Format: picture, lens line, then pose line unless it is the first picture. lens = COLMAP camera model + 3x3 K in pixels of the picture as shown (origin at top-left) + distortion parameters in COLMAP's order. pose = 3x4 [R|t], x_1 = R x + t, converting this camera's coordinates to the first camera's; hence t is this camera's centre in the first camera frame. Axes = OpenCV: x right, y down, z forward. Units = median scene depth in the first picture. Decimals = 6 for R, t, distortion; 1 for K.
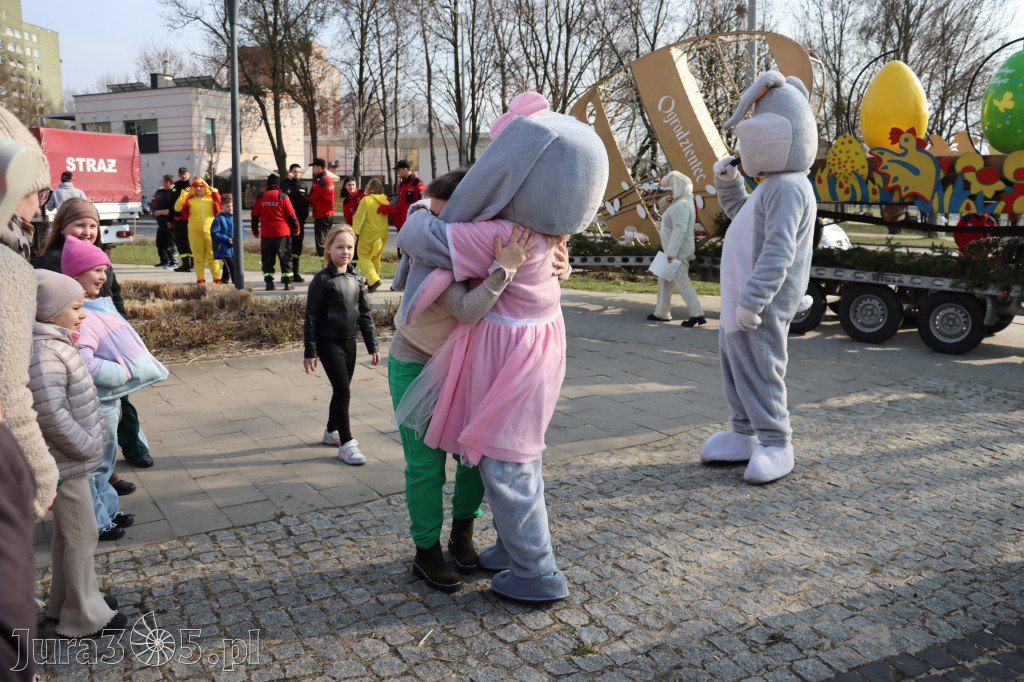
lens RADIAL K [[859.6, 0, 526.9], [0, 859.6, 339.2], [0, 0, 1]] dist [-0.176566, 0.143034]
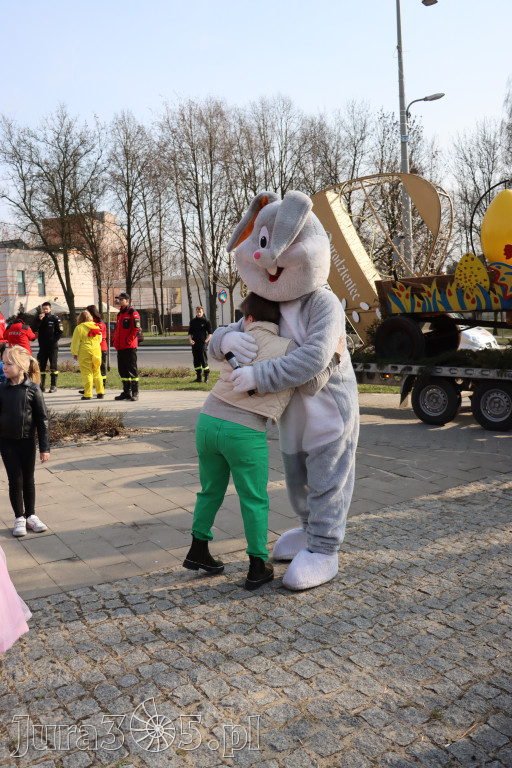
lens RADIAL K [[644.7, 0, 261.3], [0, 644.7, 373.0], [0, 0, 1]] dist [-0.176566, 0.143034]
pose [[0.998898, -0.041525, -0.021893, 0.106723], [0.039563, 0.995723, -0.083483, -0.015573], [0.025266, 0.082525, 0.996269, 0.125751]]
